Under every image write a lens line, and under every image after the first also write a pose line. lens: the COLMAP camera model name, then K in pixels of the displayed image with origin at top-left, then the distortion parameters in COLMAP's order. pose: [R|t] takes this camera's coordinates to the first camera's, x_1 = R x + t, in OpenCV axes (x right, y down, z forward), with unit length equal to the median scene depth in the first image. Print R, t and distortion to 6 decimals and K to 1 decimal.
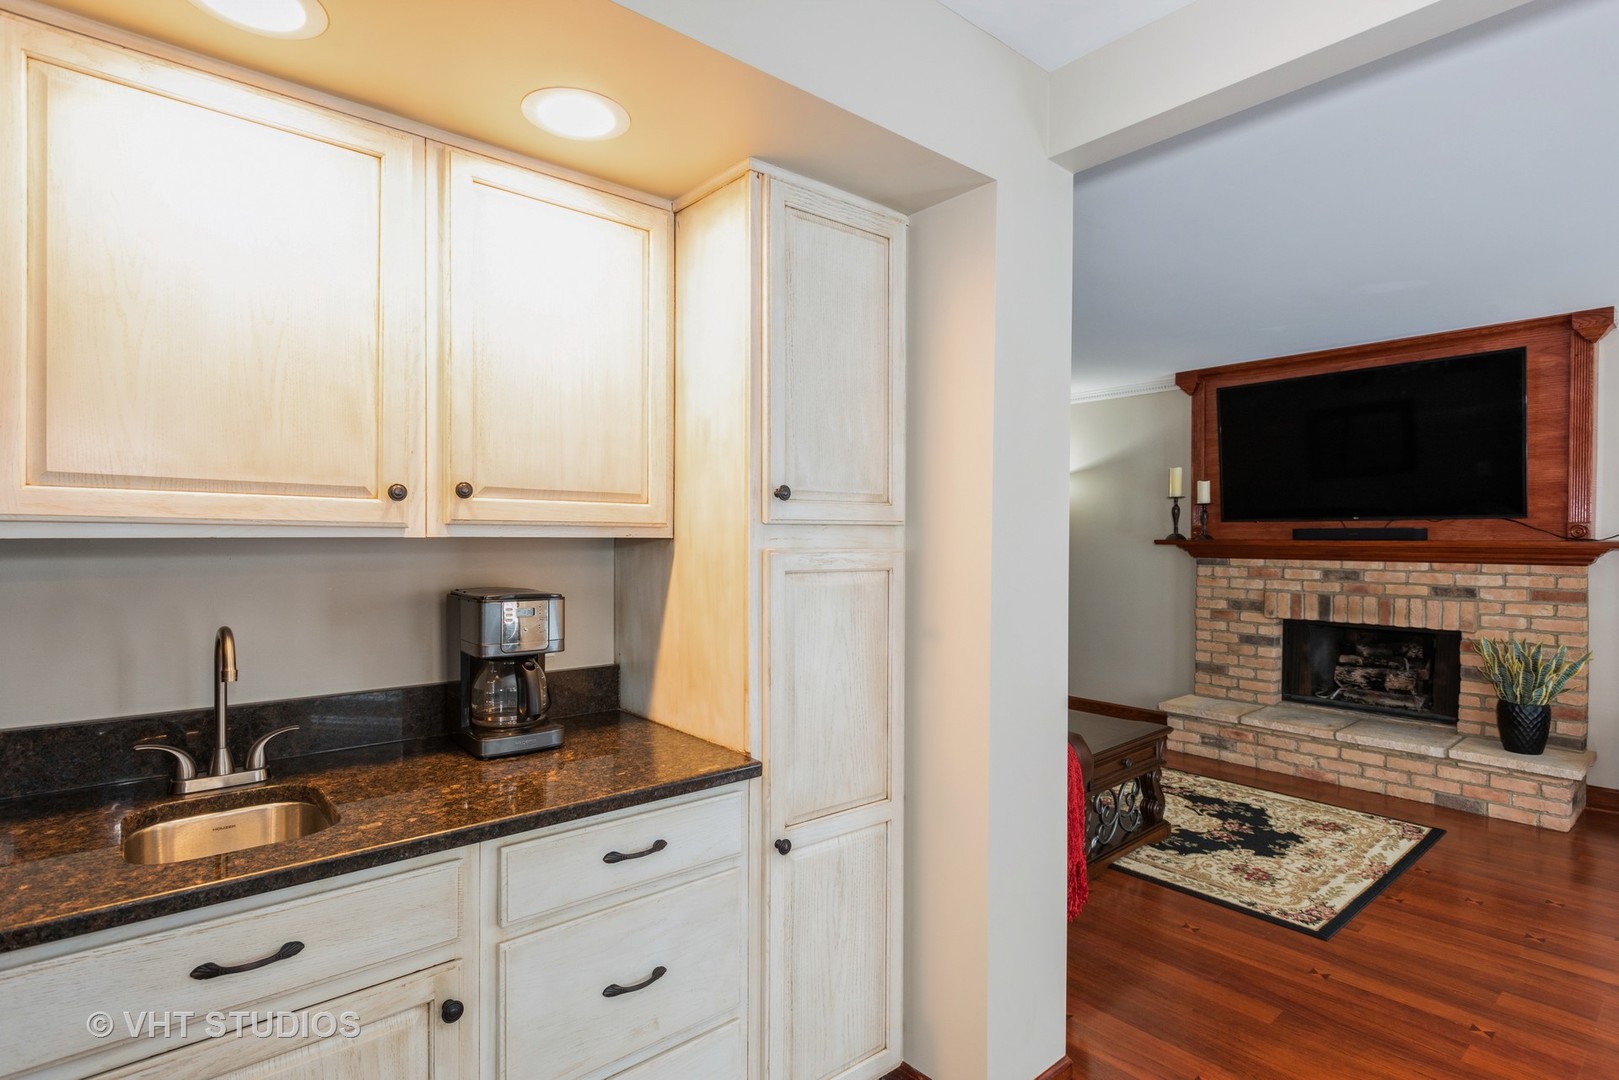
lens RADIAL K [[817.6, 0, 811.6], [0, 817.6, 545.1], [0, 0, 1]] dist [0.002137, 0.000112]
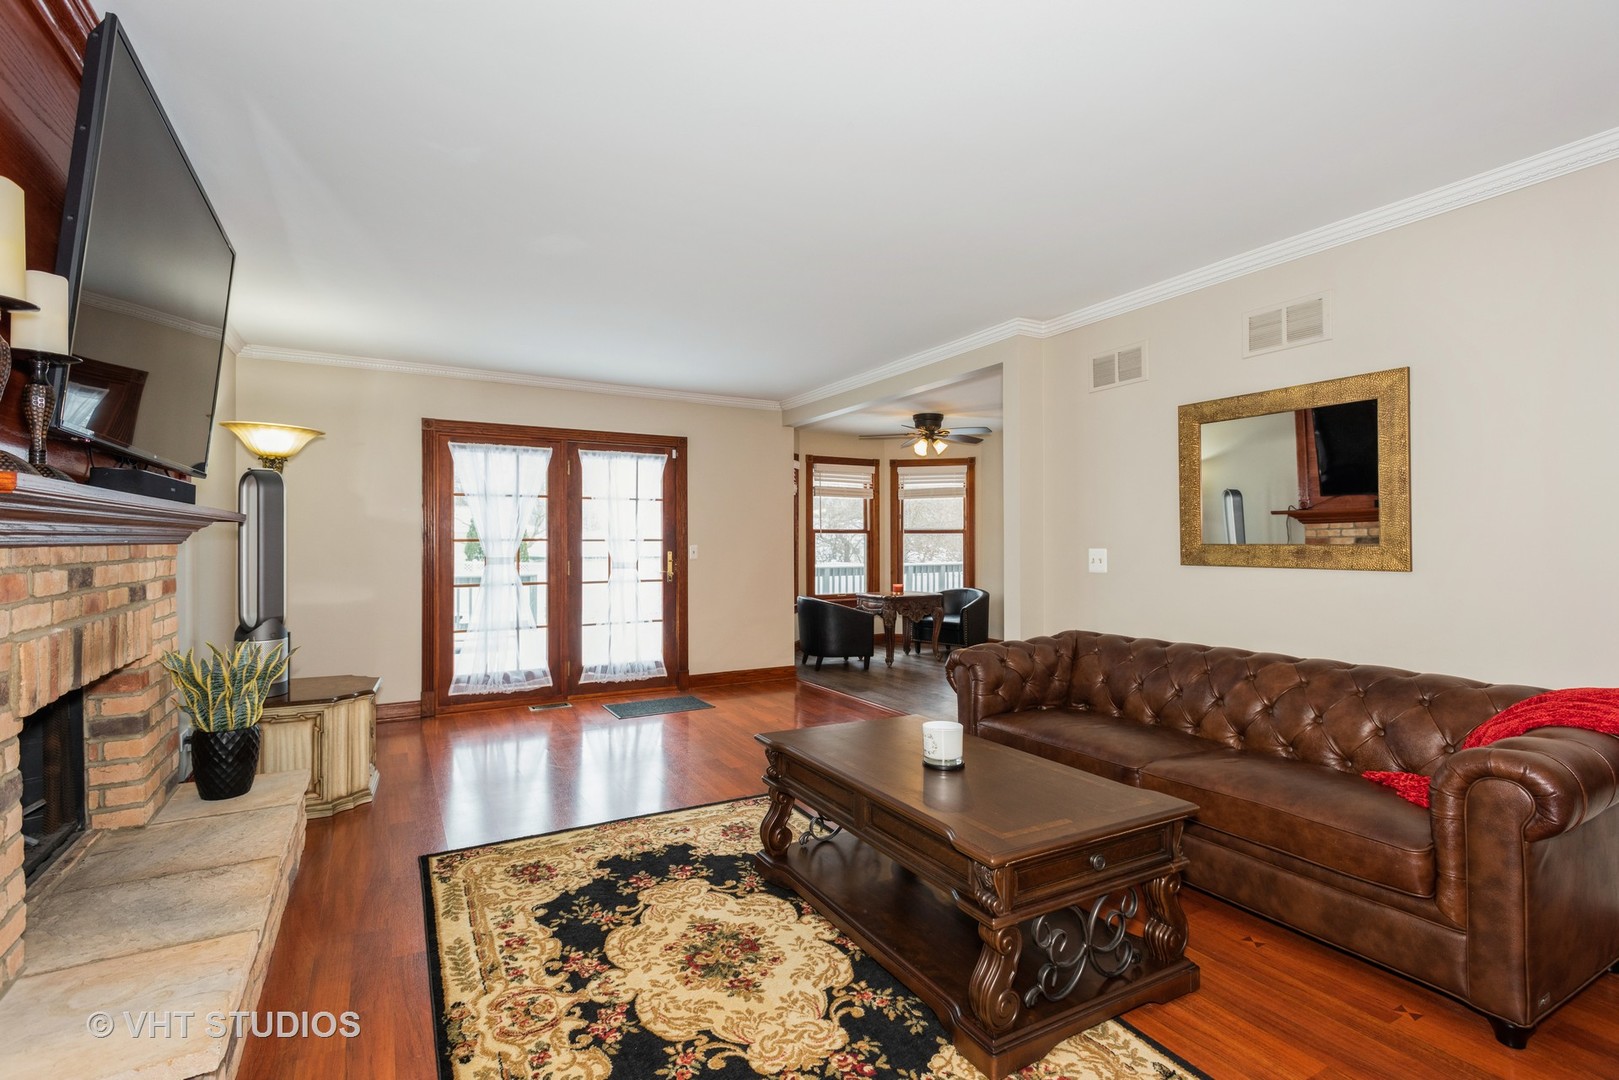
lens RADIAL K [[757.4, 0, 809.6], [0, 757.4, 534.6], [0, 0, 1]] dist [0.004701, -0.004355]
pose [[-0.981819, 0.003693, 0.189783, 0.224449], [0.004779, 0.999975, 0.005267, 0.013836], [-0.189759, 0.006078, -0.981812, 1.649583]]
